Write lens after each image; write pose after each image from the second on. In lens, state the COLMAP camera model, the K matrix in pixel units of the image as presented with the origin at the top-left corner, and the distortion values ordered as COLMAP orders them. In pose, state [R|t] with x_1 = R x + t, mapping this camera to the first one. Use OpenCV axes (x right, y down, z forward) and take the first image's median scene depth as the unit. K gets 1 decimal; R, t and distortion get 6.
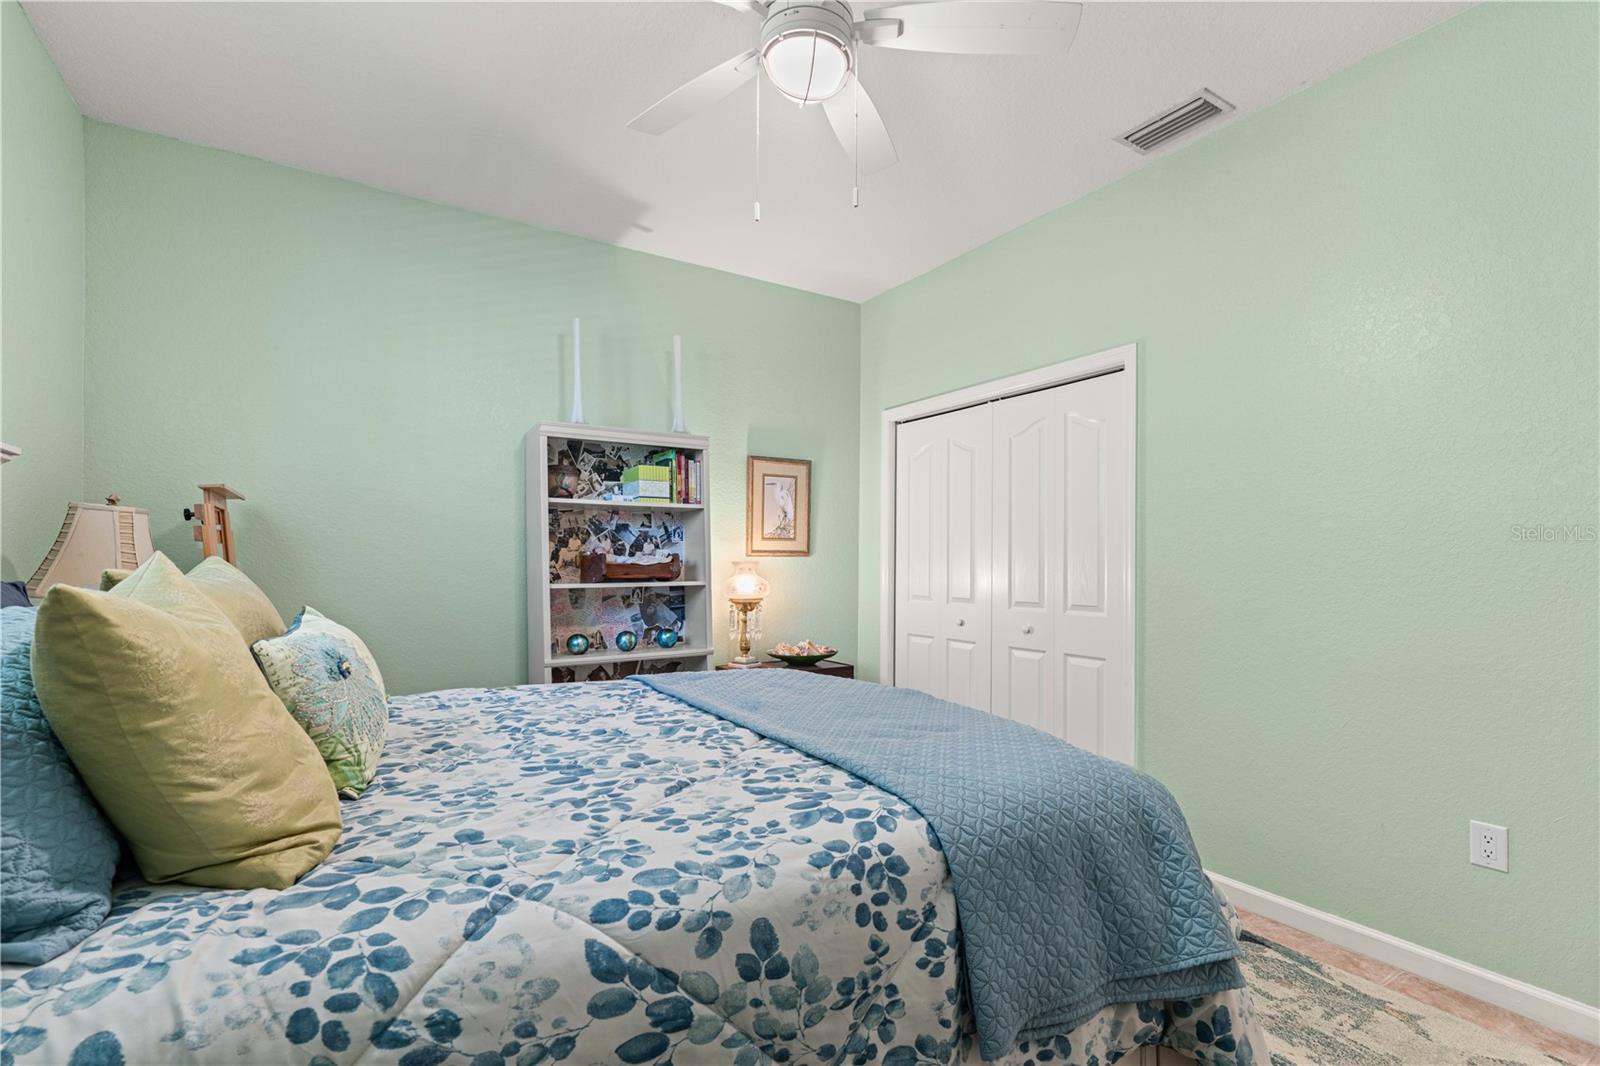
lens RADIAL K [[726.4, 0, 813.6], [0, 726.4, 564.9], [0, 0, 1]] dist [-0.006134, -0.000417]
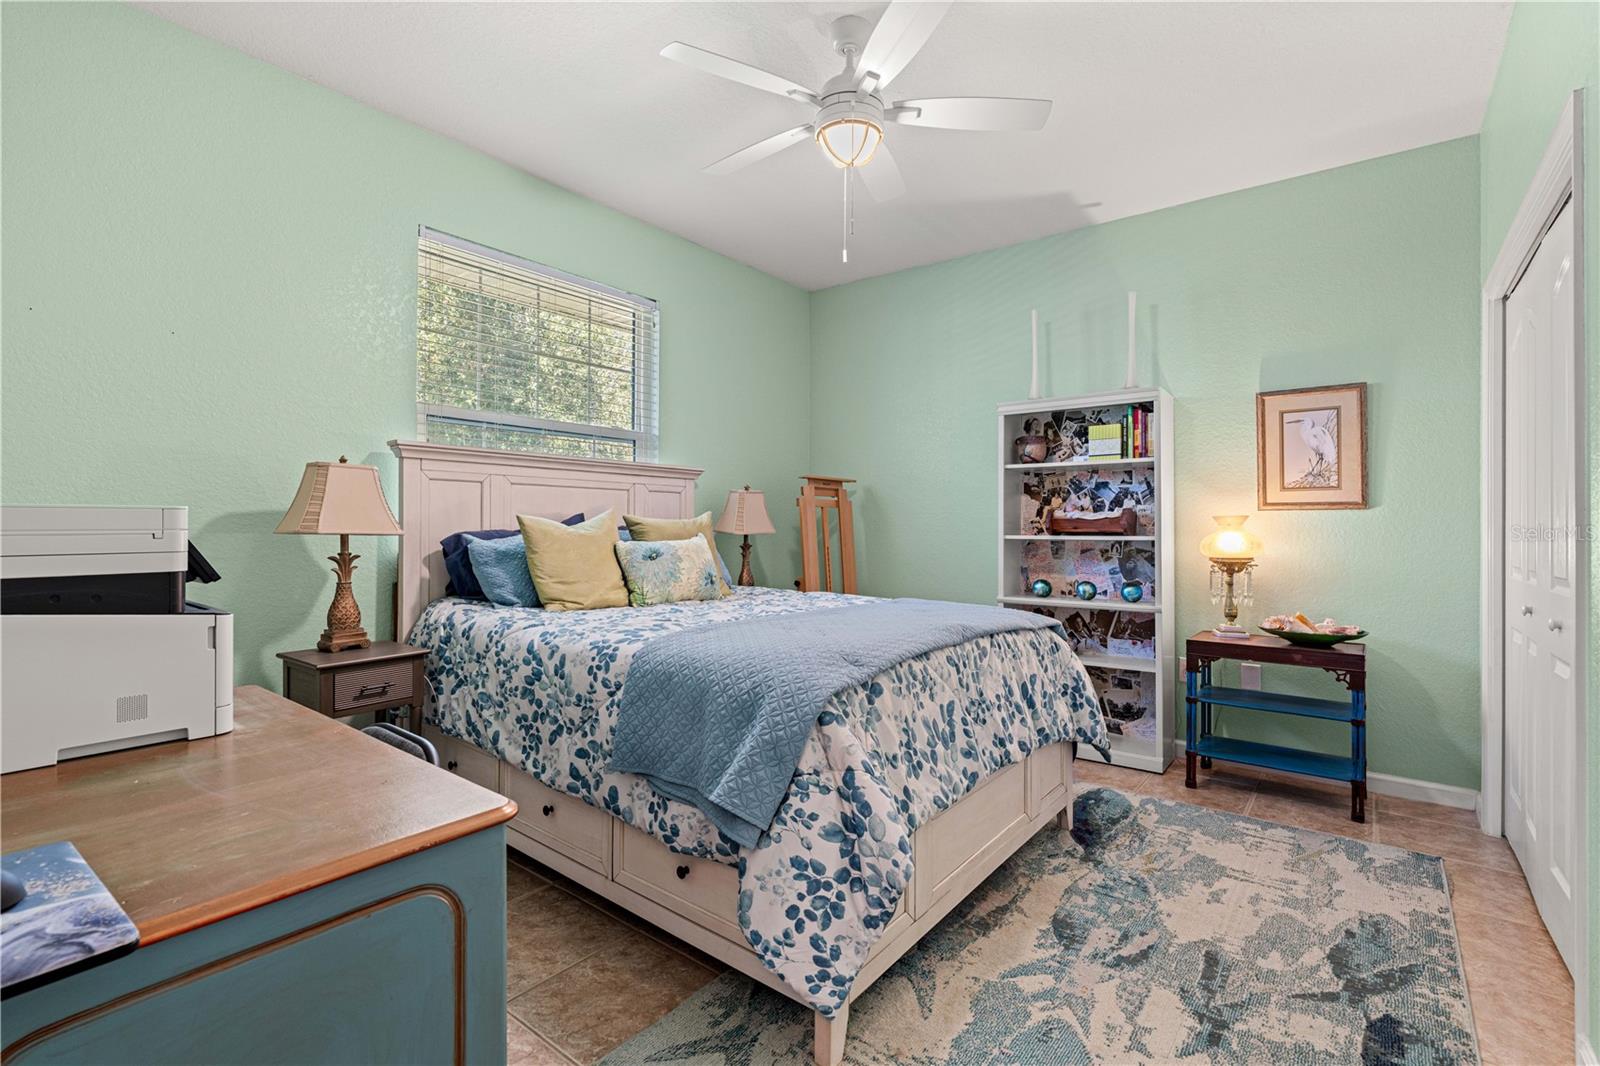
lens RADIAL K [[726.4, 0, 801.6], [0, 726.4, 526.0], [0, 0, 1]] dist [-0.006134, -0.000417]
pose [[0.335012, -0.001559, -0.942212, 0.601102], [-0.009861, 0.999938, -0.005161, 0.018516], [0.942162, 0.011020, 0.334976, 0.231401]]
